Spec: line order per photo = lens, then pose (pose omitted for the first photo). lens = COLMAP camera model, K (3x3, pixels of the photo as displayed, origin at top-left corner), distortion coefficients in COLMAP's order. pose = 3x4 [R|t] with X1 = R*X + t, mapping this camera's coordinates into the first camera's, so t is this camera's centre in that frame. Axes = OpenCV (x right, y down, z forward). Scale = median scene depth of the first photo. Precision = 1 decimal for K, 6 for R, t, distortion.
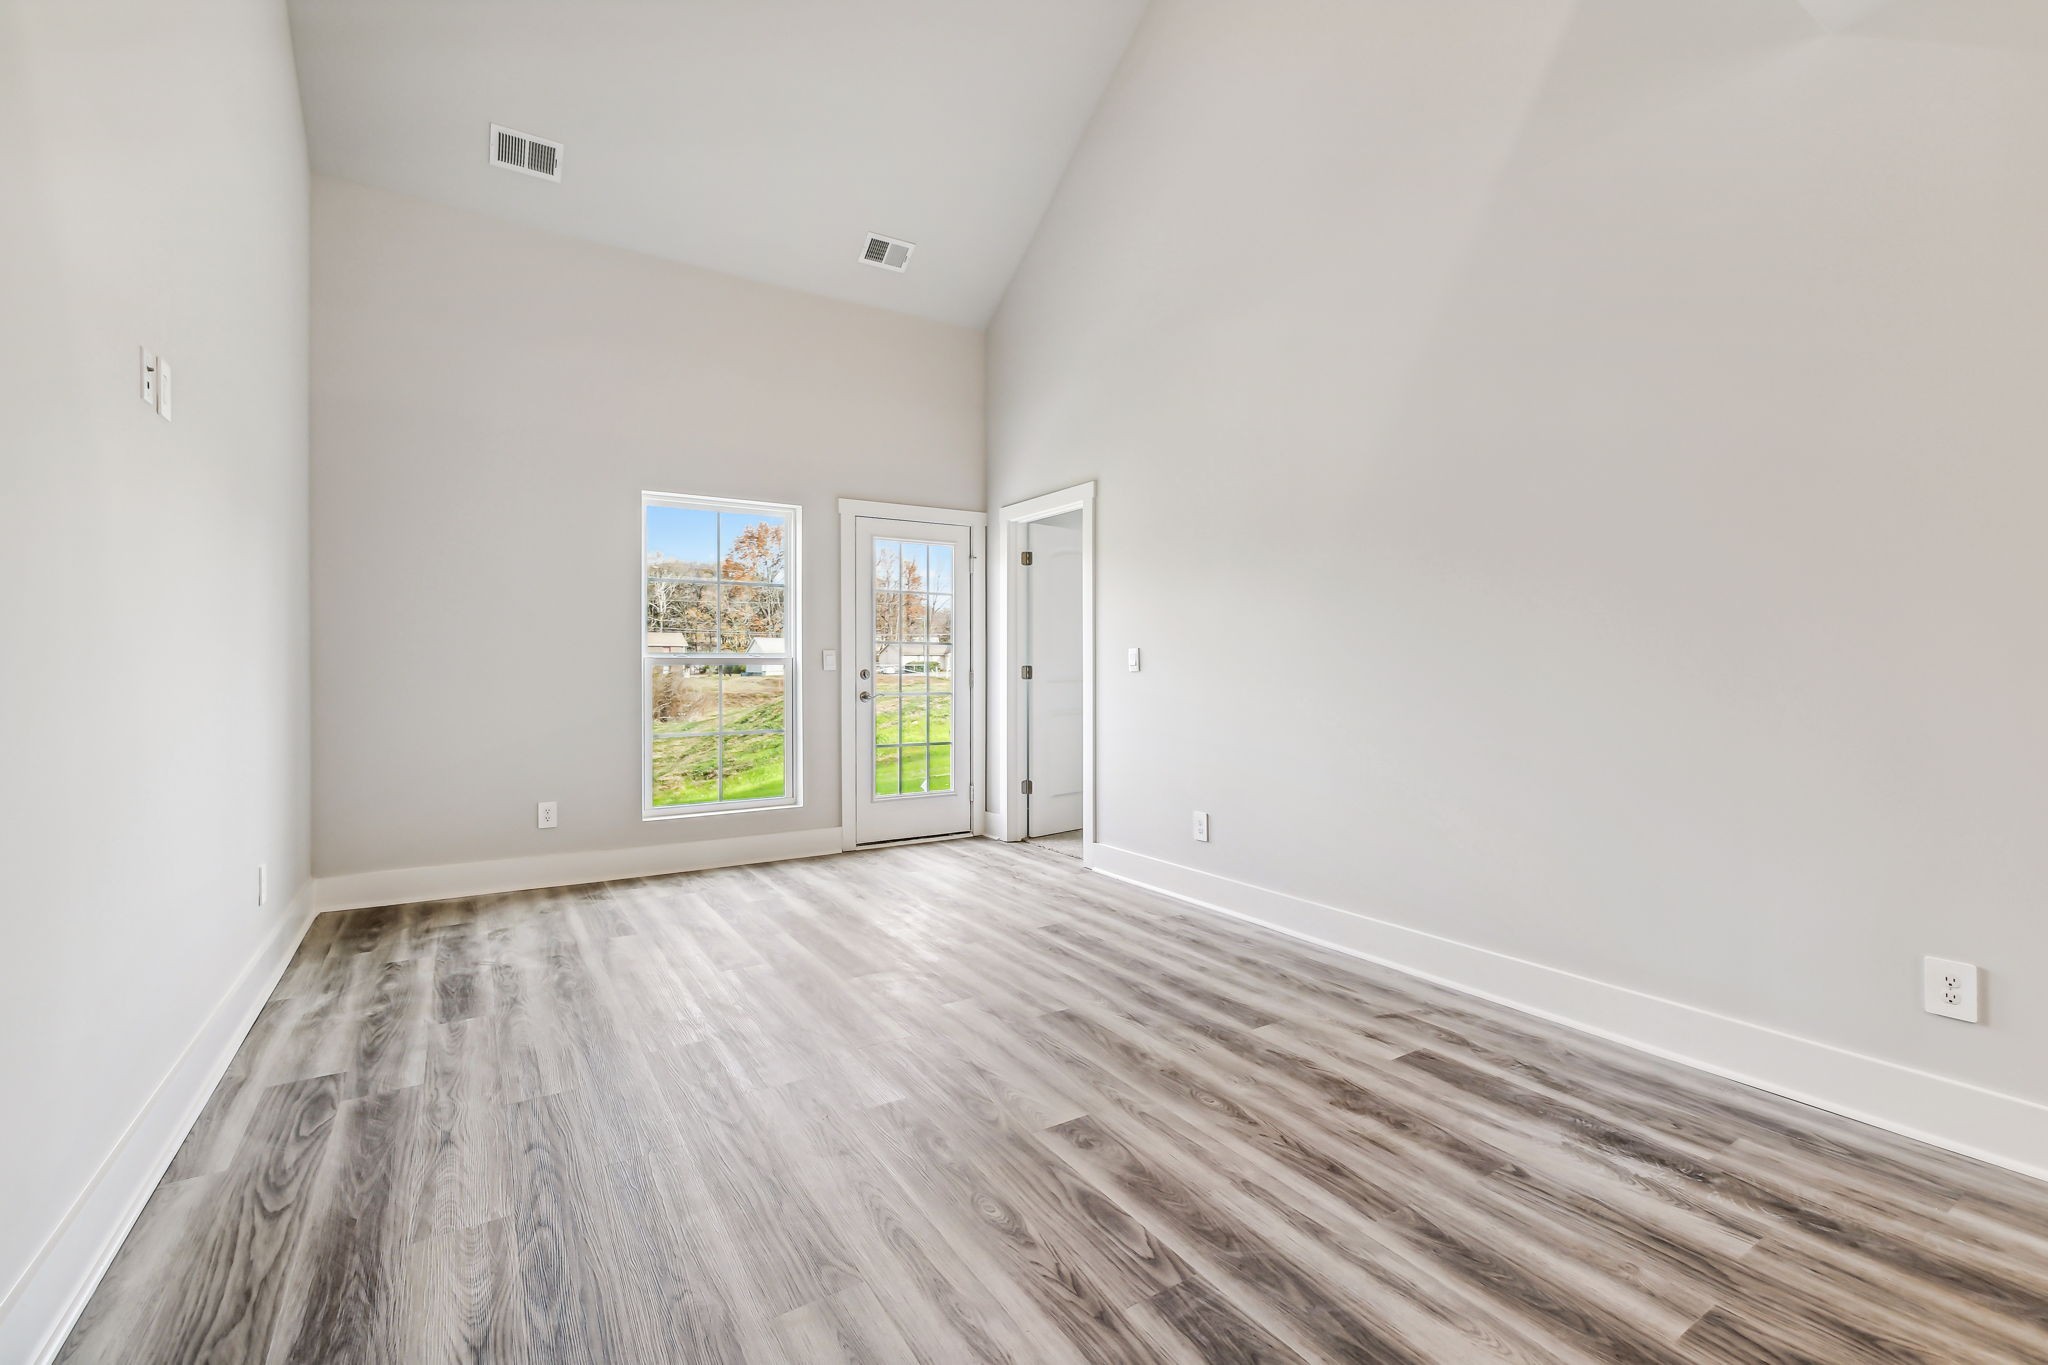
lens RADIAL K [[875.5, 0, 1025.2], [0, 875.5, 666.0], [0, 0, 1]] dist [0.000464, 0.000249]
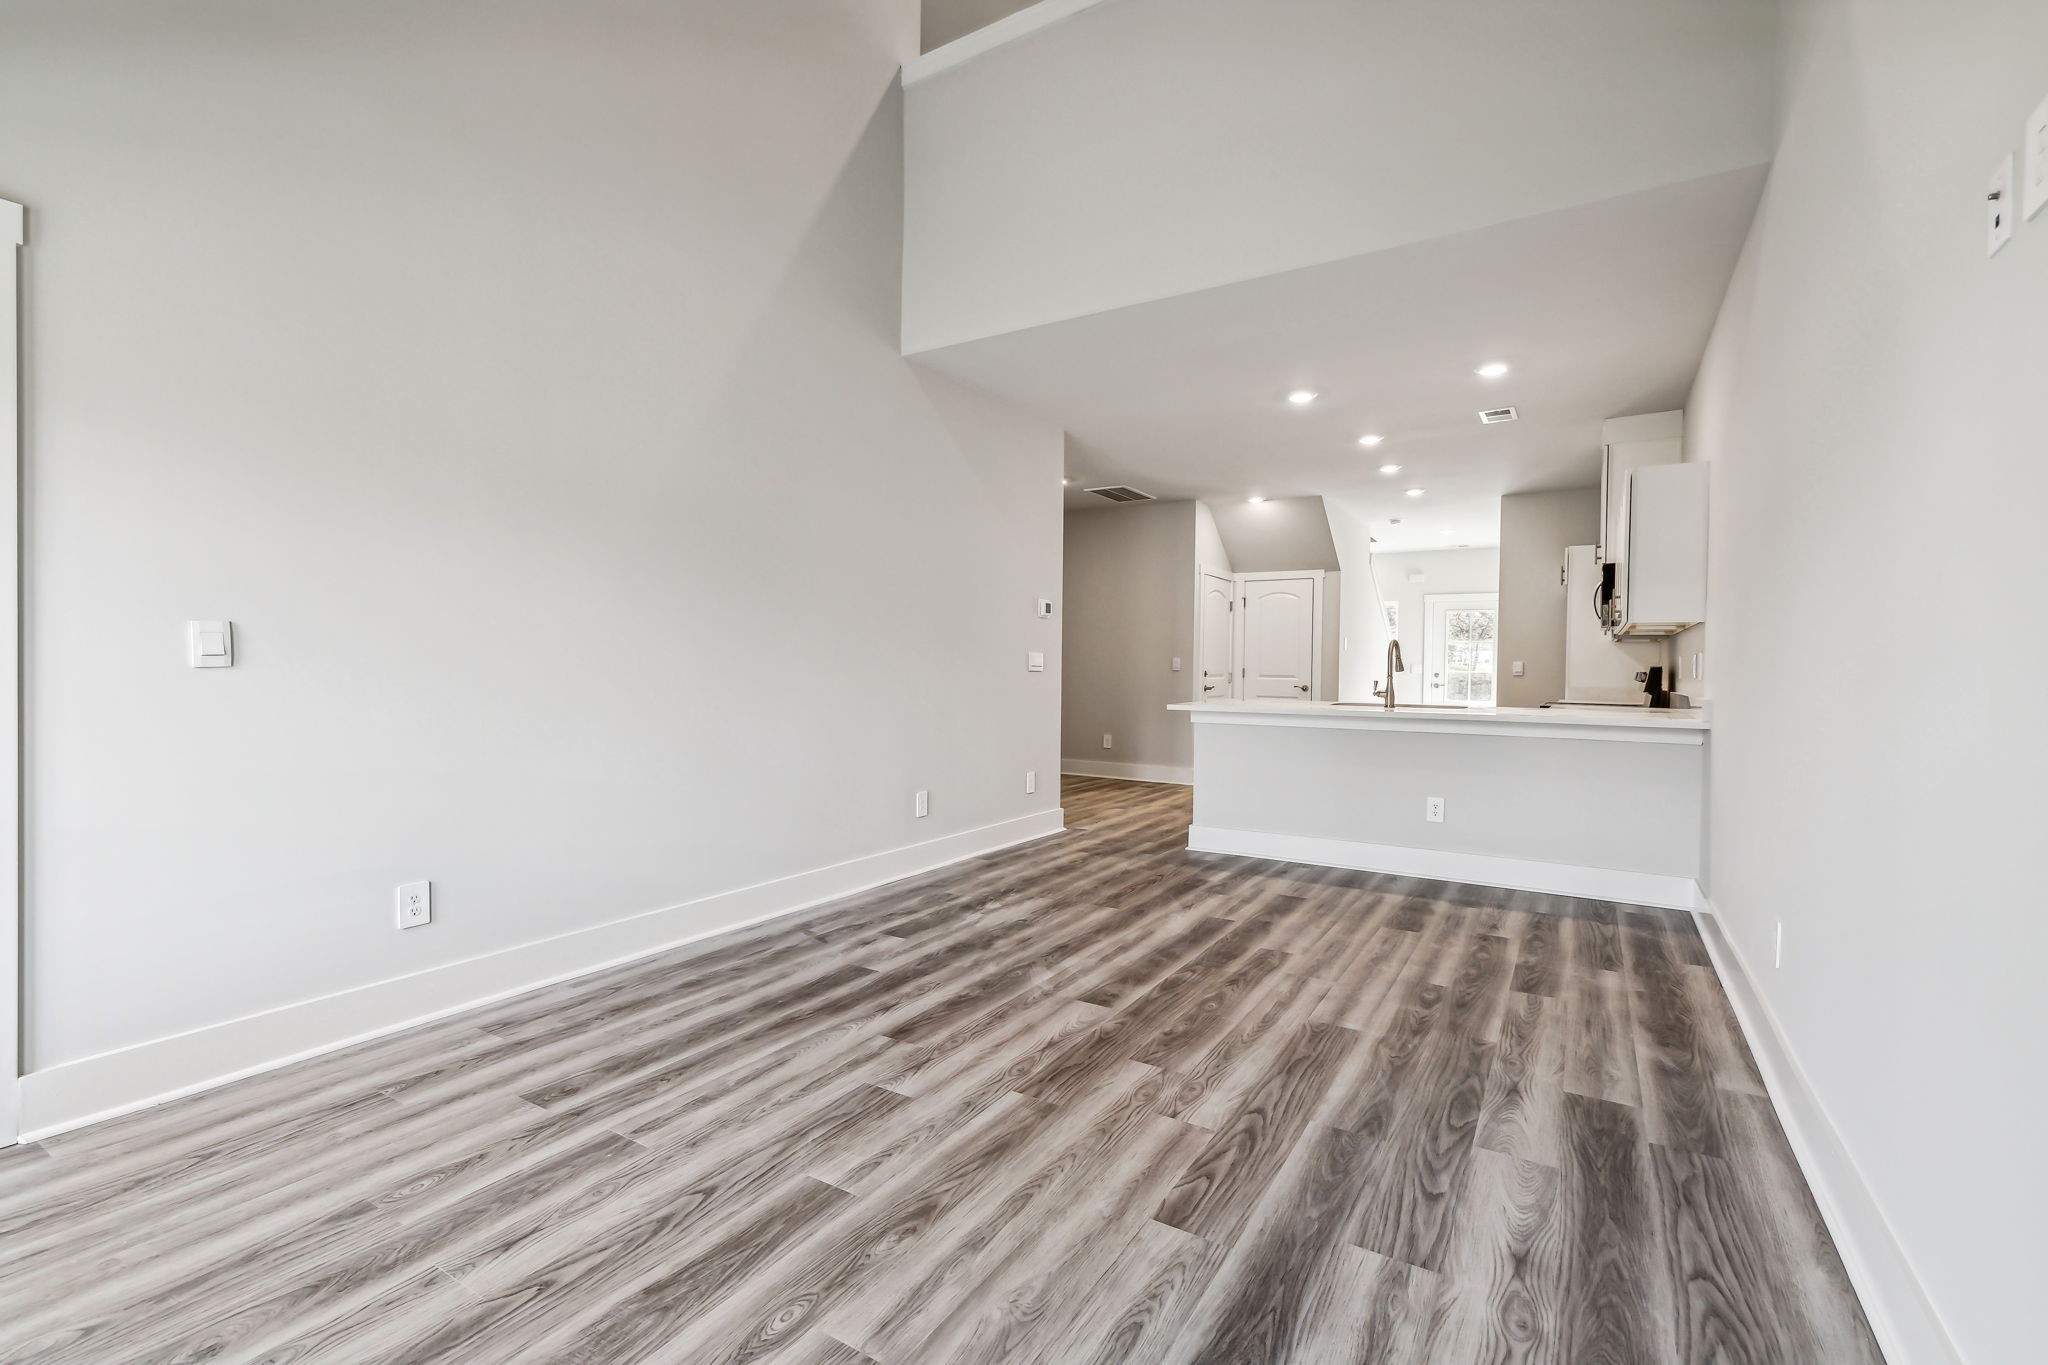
lens RADIAL K [[898.4, 0, 1016.0], [0, 898.4, 675.9], [0, 0, 1]] dist [0.001738, 0.000267]
pose [[-0.422428, -0.014642, 0.906278, -0.890817], [-0.012564, 0.999868, 0.010298, -0.001212], [-0.906310, -0.007036, -0.422556, 1.308947]]
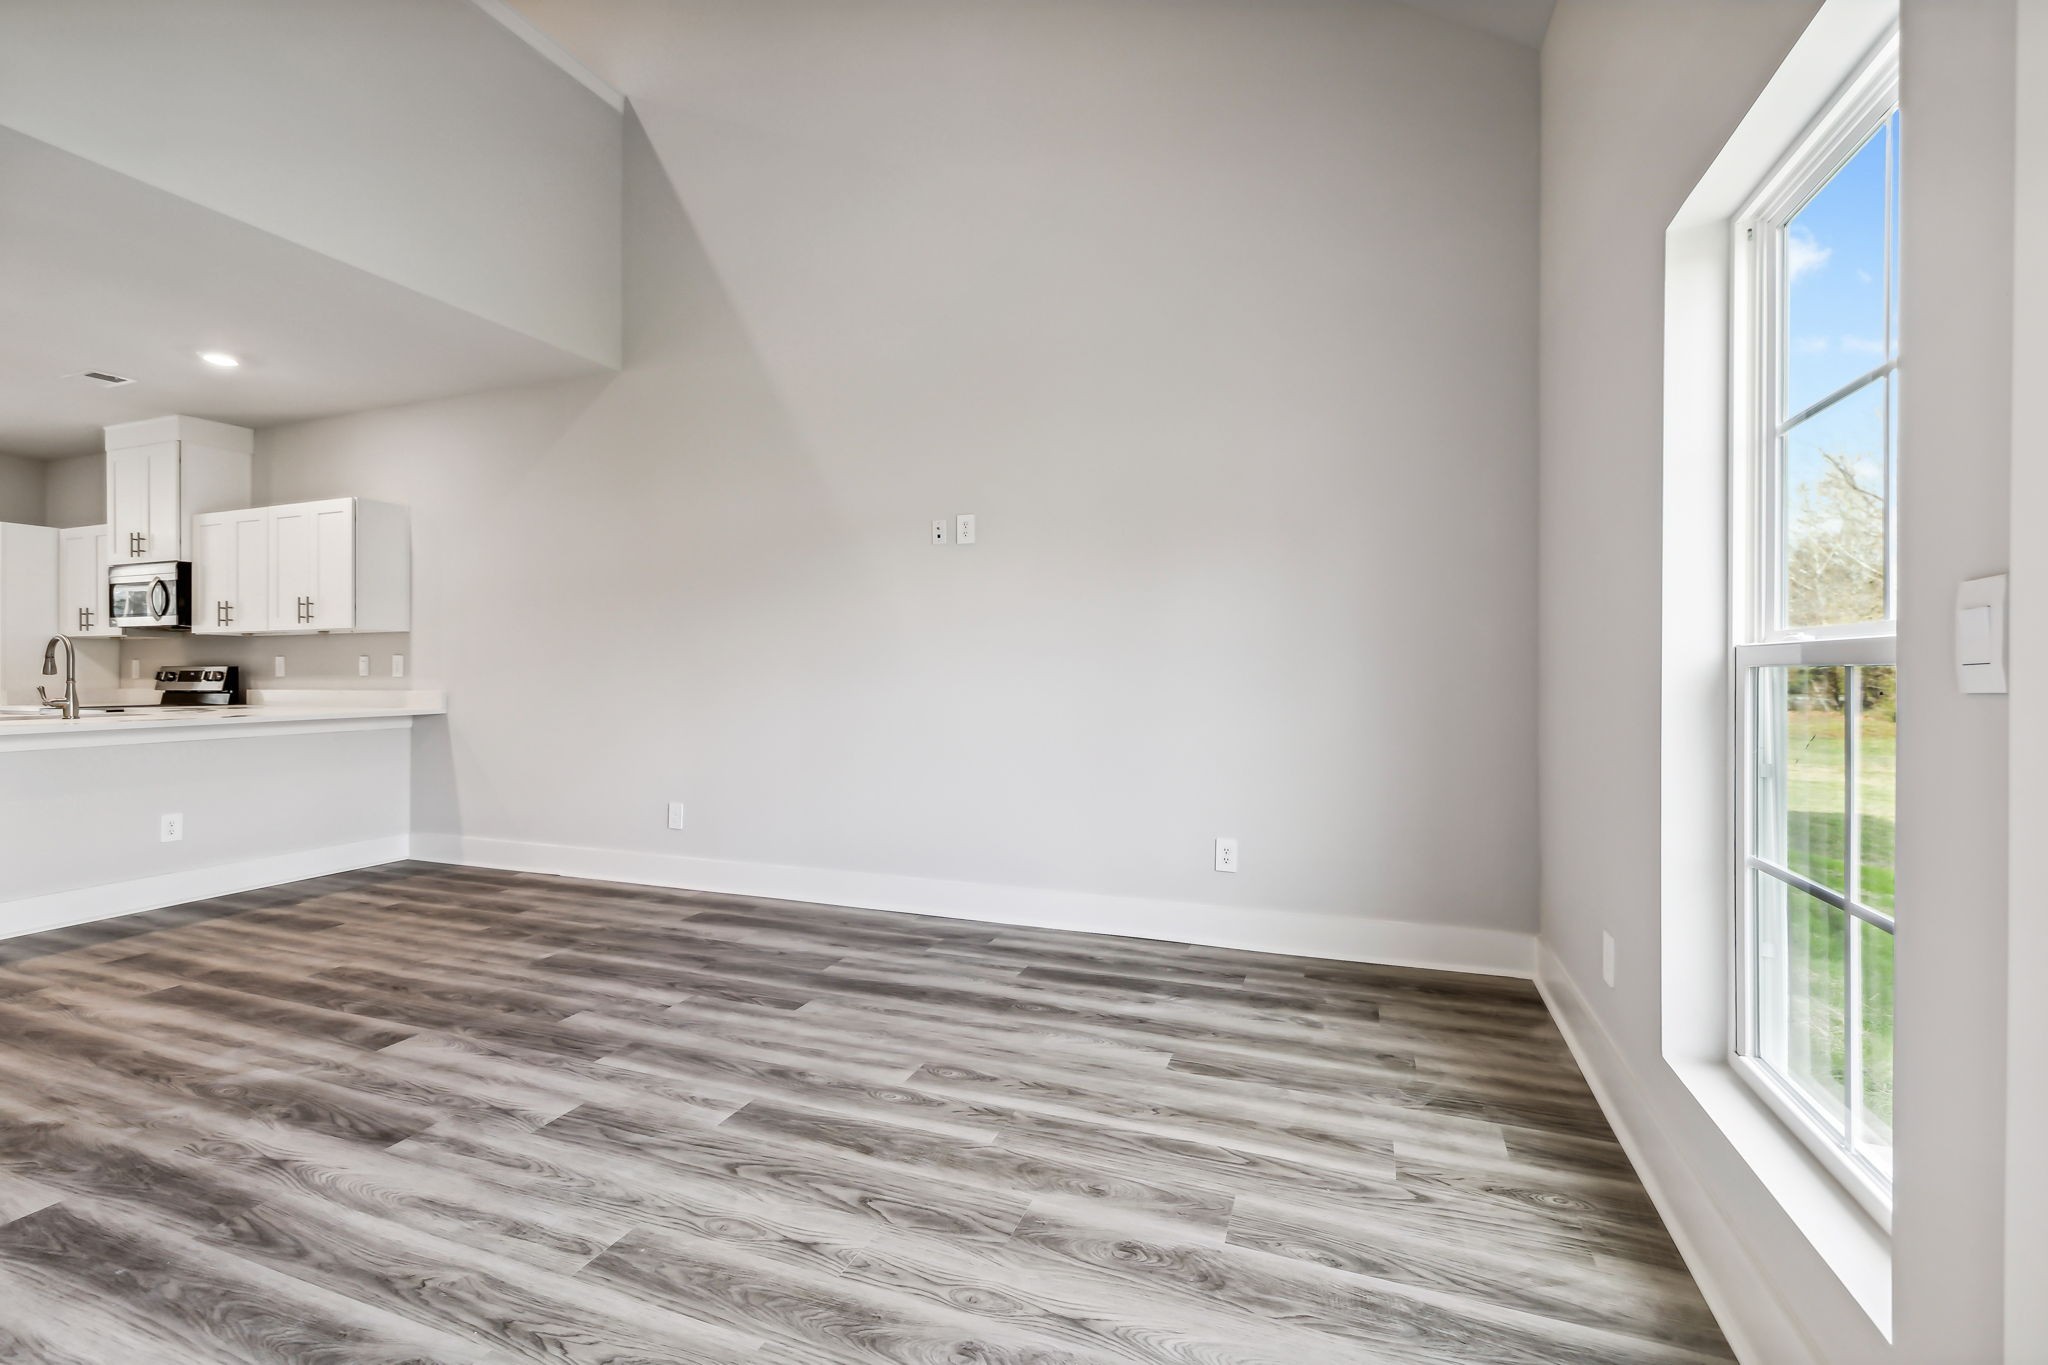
lens RADIAL K [[894.6, 0, 1038.1], [0, 894.6, 677.2], [0, 0, 1]] dist [-0.001024, -0.000281]
pose [[-0.796986, 0.004832, -0.603978, 0.066225], [0.002047, 0.999984, 0.005299, 0.000751], [0.603994, 0.002987, -0.796983, 1.959458]]
